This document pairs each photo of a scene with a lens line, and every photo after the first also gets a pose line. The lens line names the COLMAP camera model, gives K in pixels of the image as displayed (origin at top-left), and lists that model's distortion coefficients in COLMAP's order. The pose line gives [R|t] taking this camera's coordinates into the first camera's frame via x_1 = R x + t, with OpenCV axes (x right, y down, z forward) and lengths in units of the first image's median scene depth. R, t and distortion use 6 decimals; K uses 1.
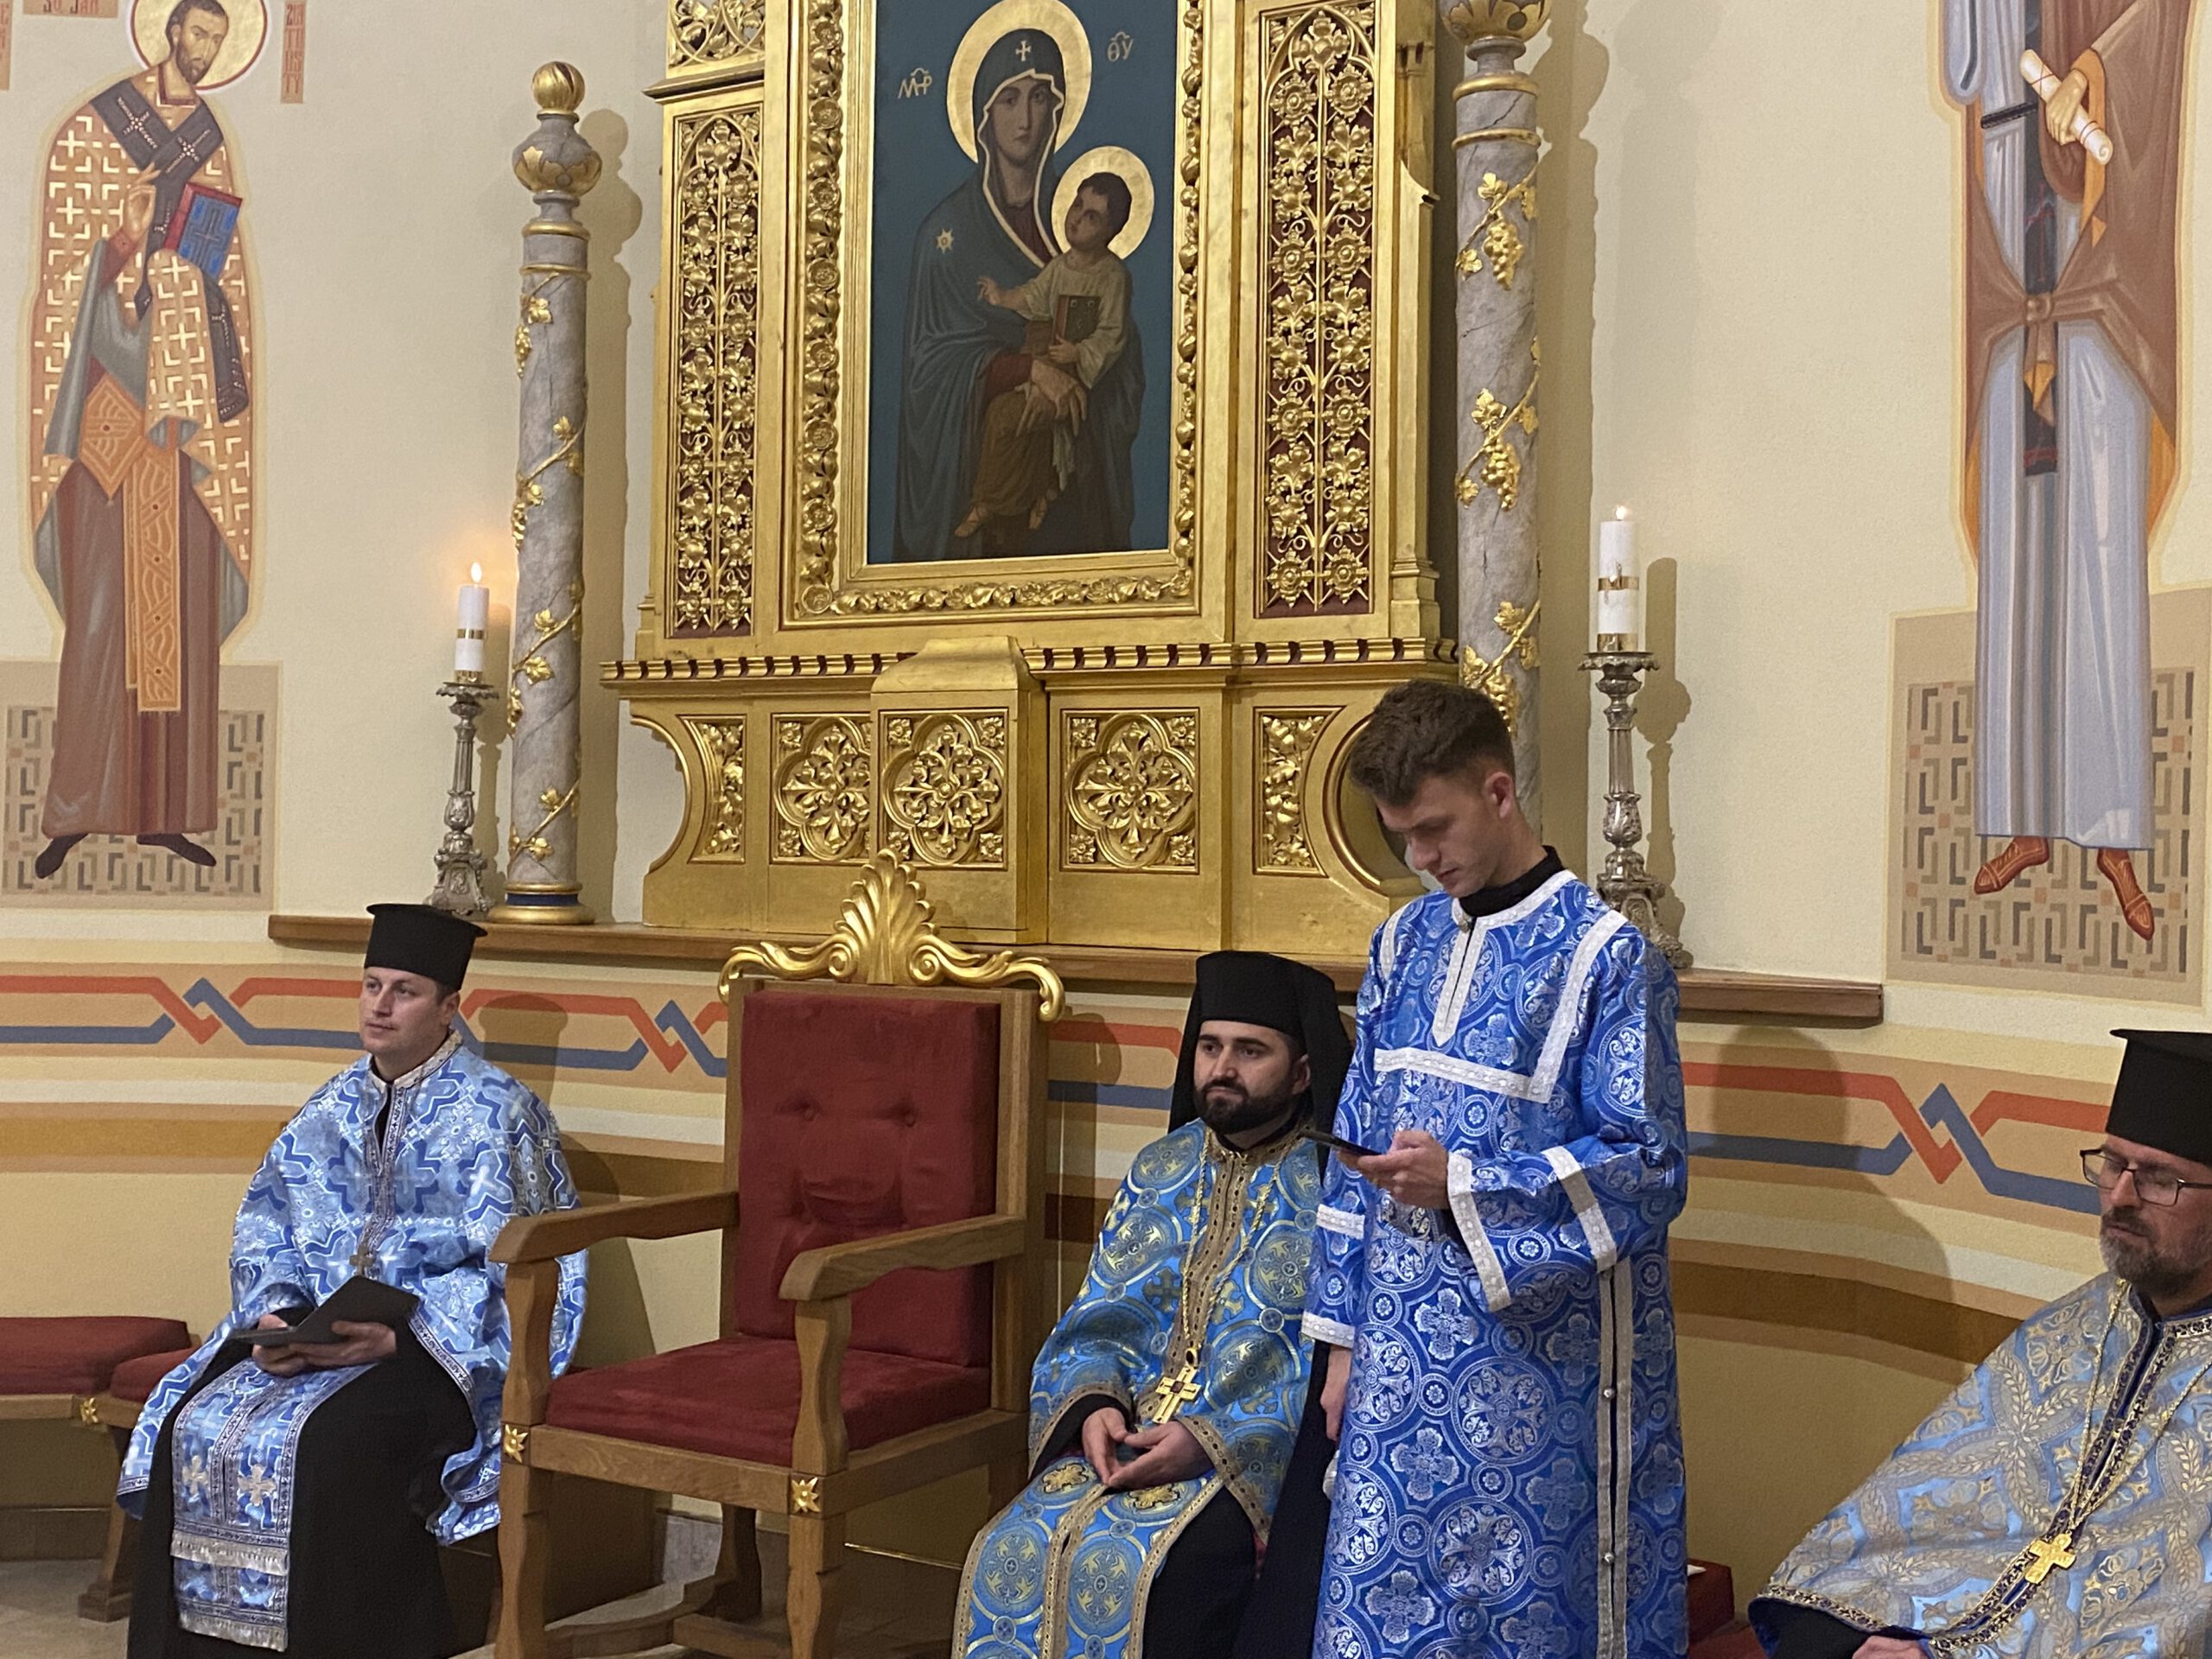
lens RADIAL K [[2632.5, 0, 1106.8], [0, 2632.5, 825.8], [0, 0, 1]] dist [0.008553, 0.026008]
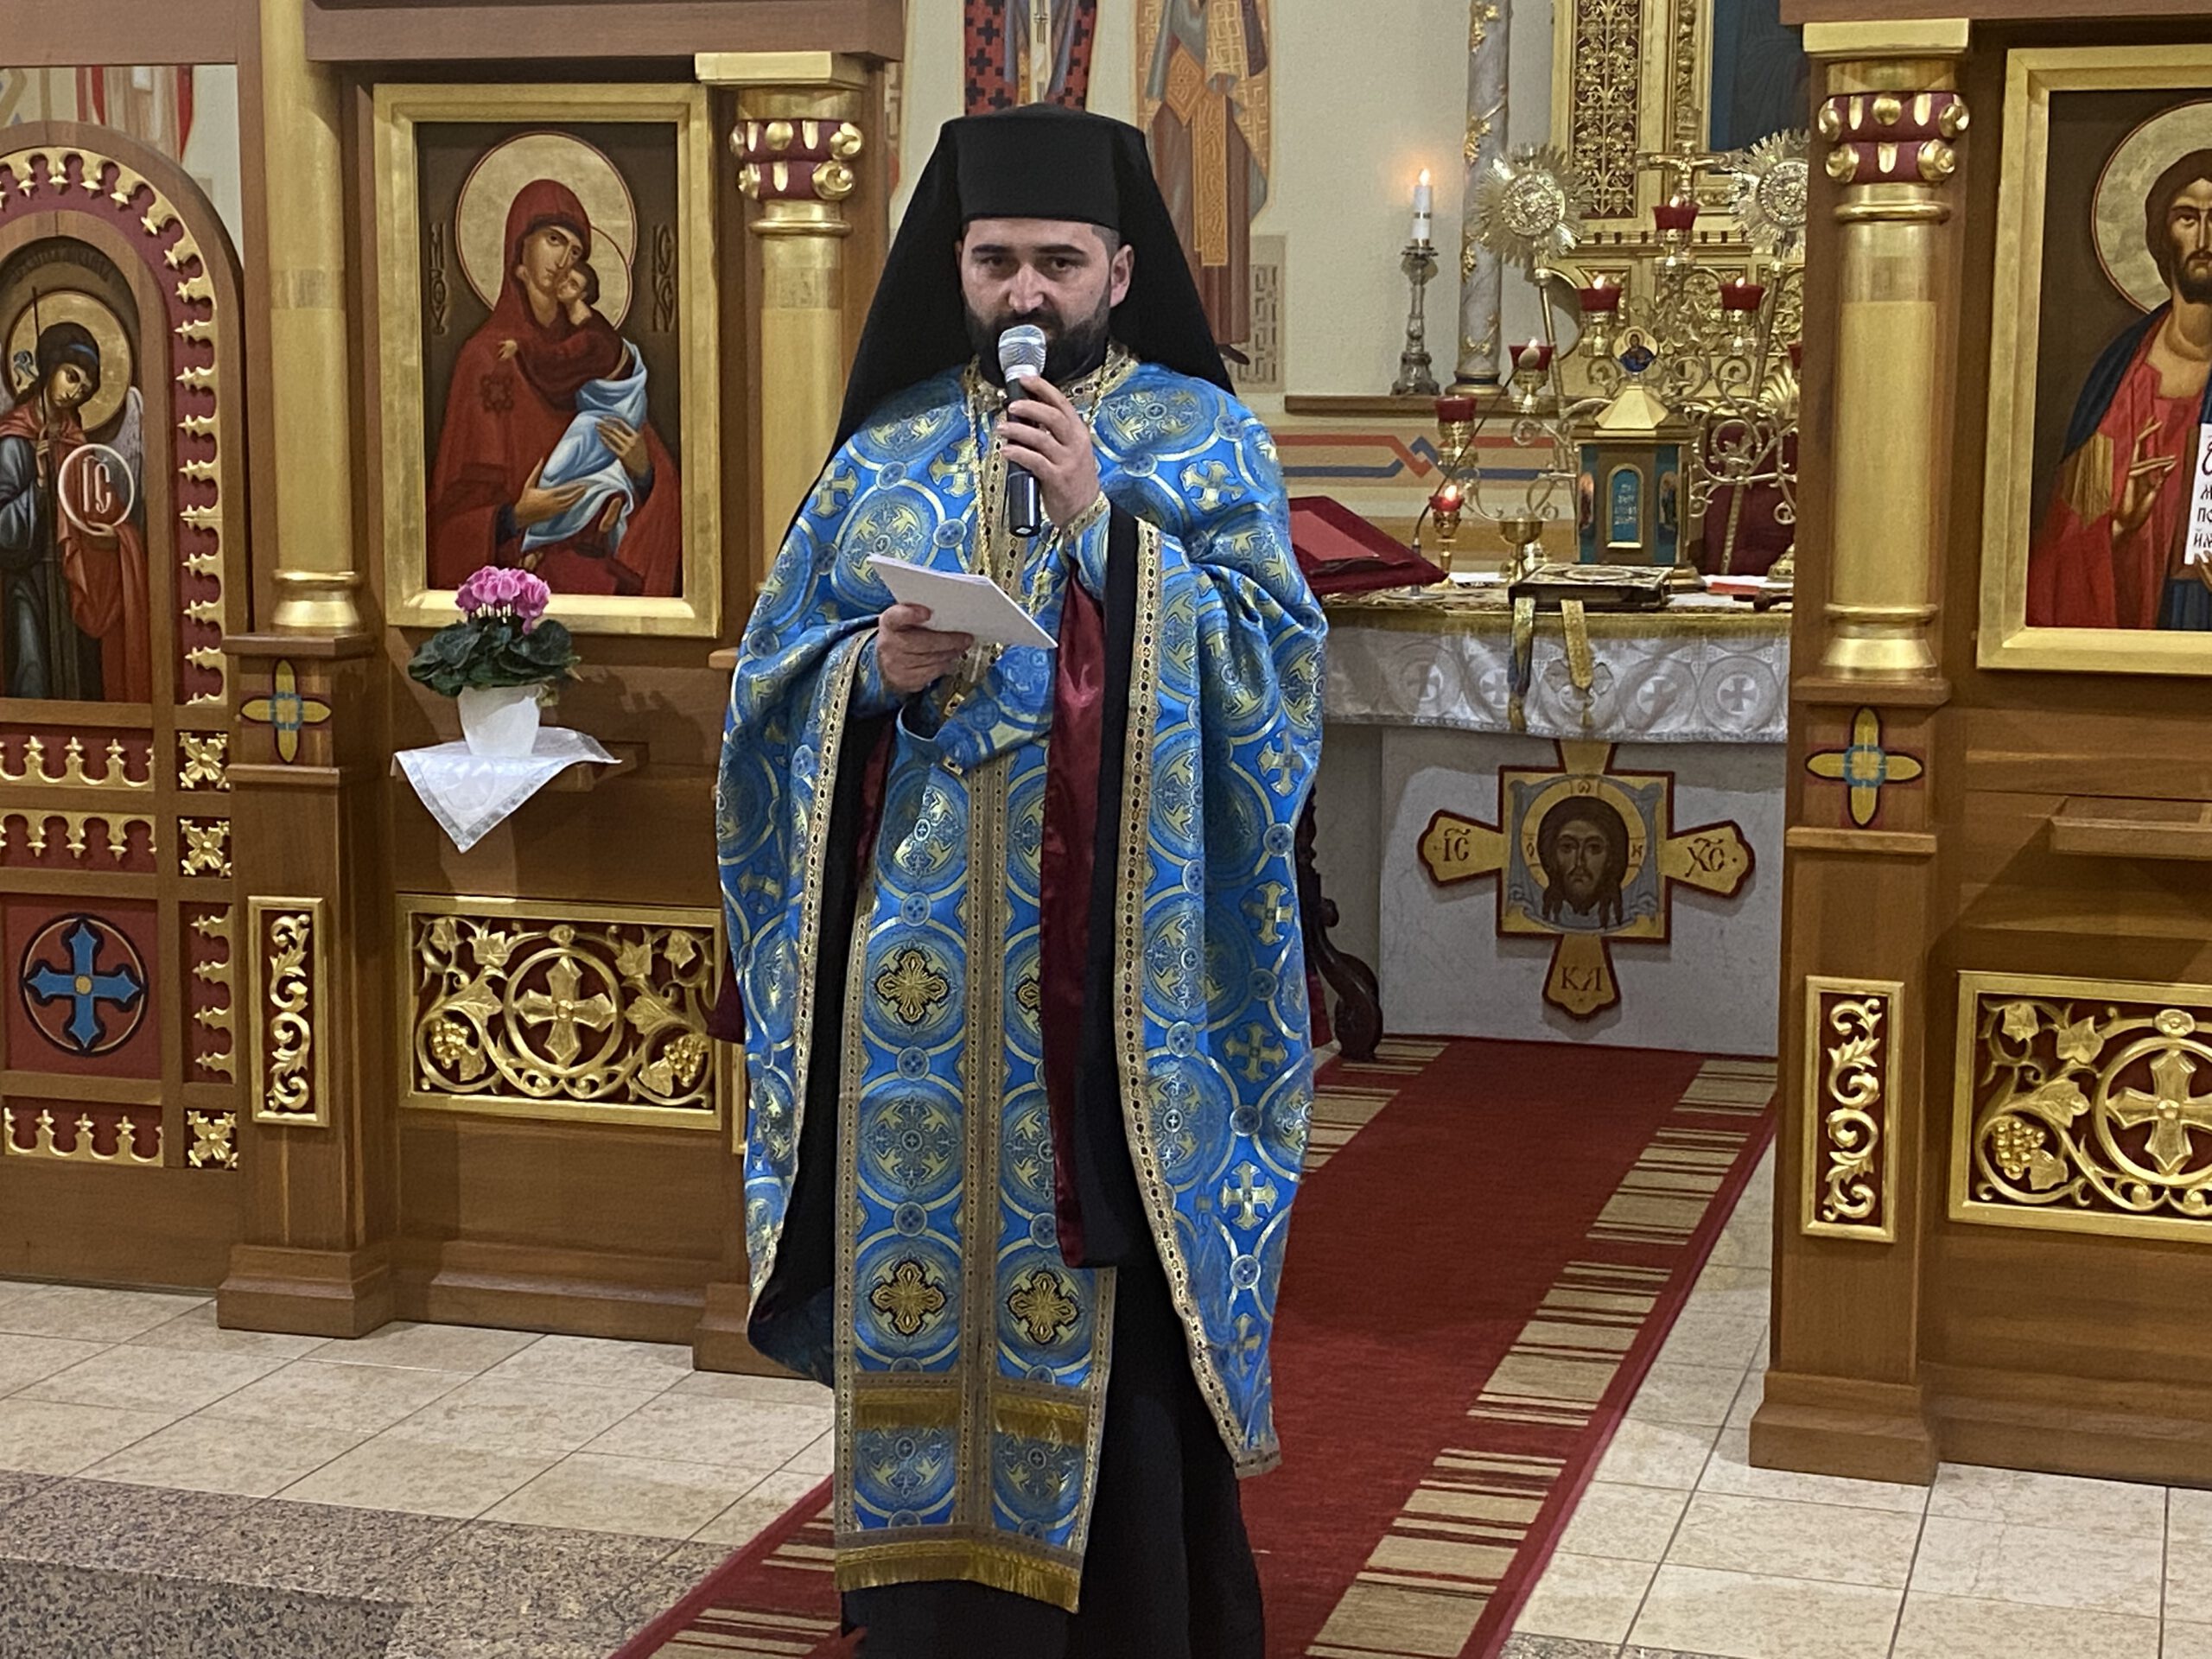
lens RADIAL K [[3566.1, 0, 1094.7], [0, 3566.1, 817.1], [0, 0, 1]] dist [0.147279, -0.230391]
pose [[0.967682, -0.045046, 0.248118, -1.152122], [0.010617, 0.990321, 0.138386, -0.016291], [-0.251950, -0.131280, 0.958794, -1.265780]]
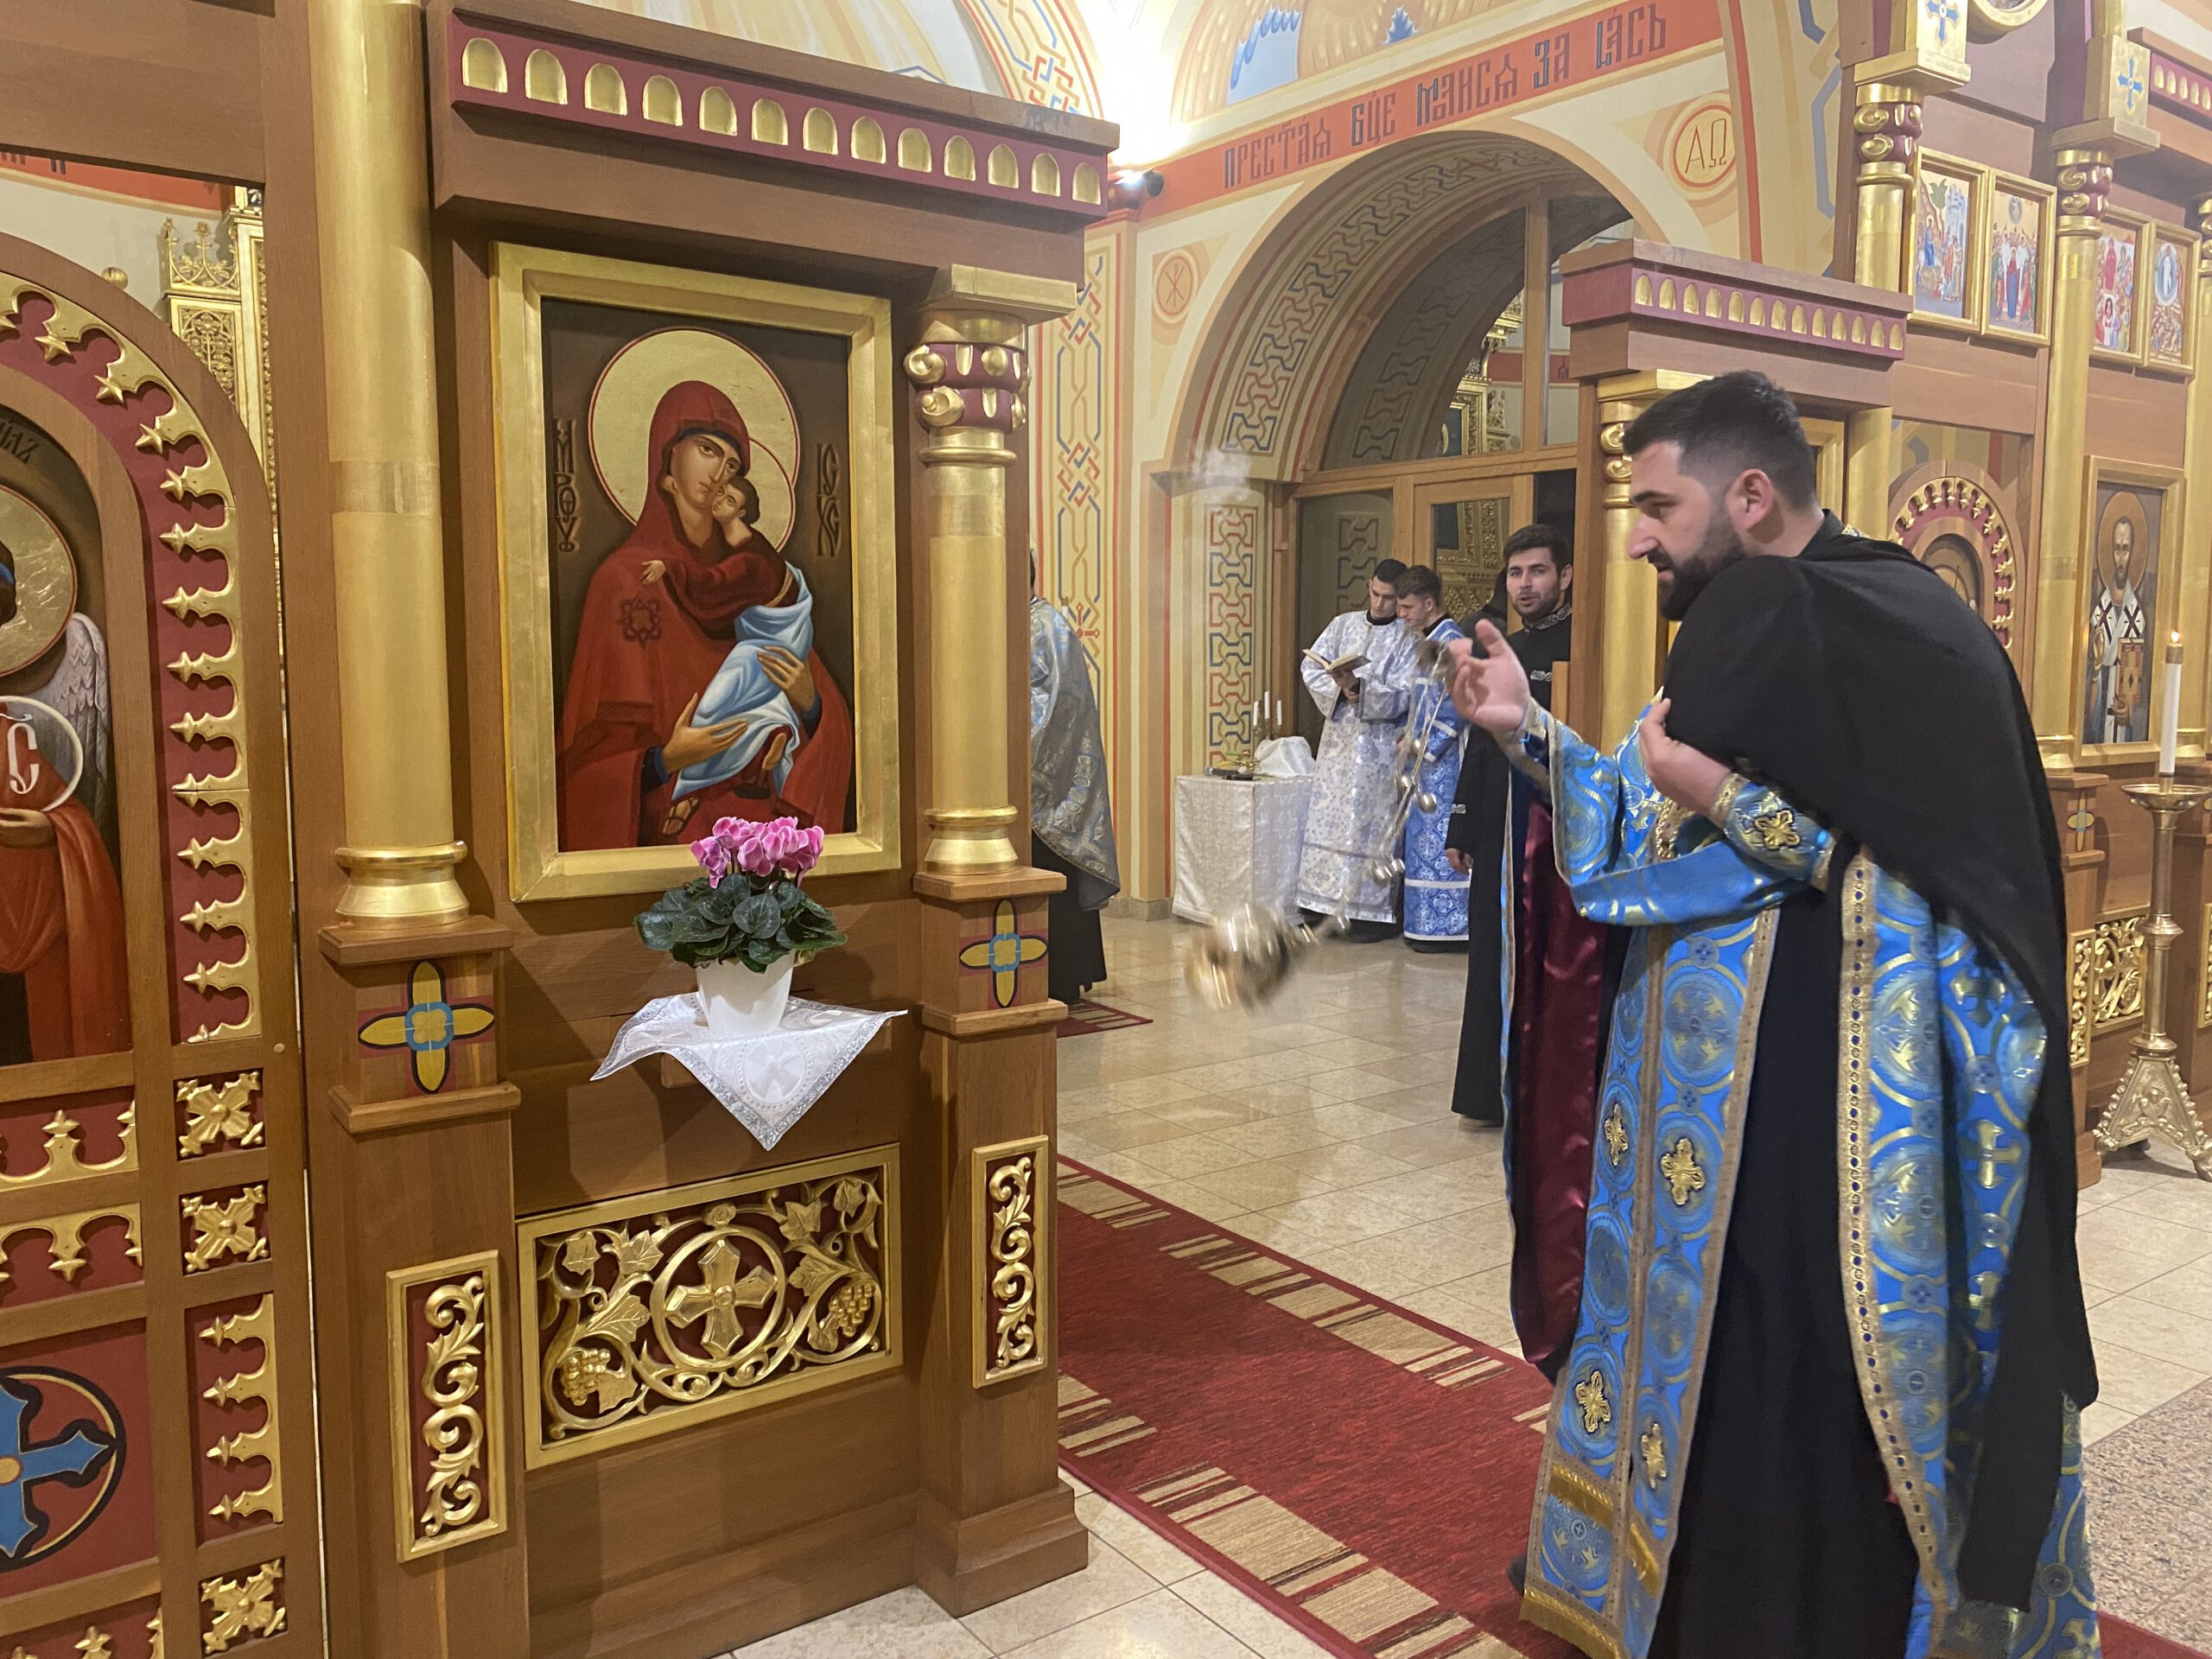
lens RADIAL K [[1692.6, 0, 1123.0], [0, 1692.6, 817.6], [0, 0, 1]] dist [0.012572, -0.003477]
pose [[0.376522, -0.109324, 0.919935, -1.437156], [0.001156, 0.993067, 0.117542, 0.005313], [-0.926407, -0.043194, 0.374038, -0.402354]]
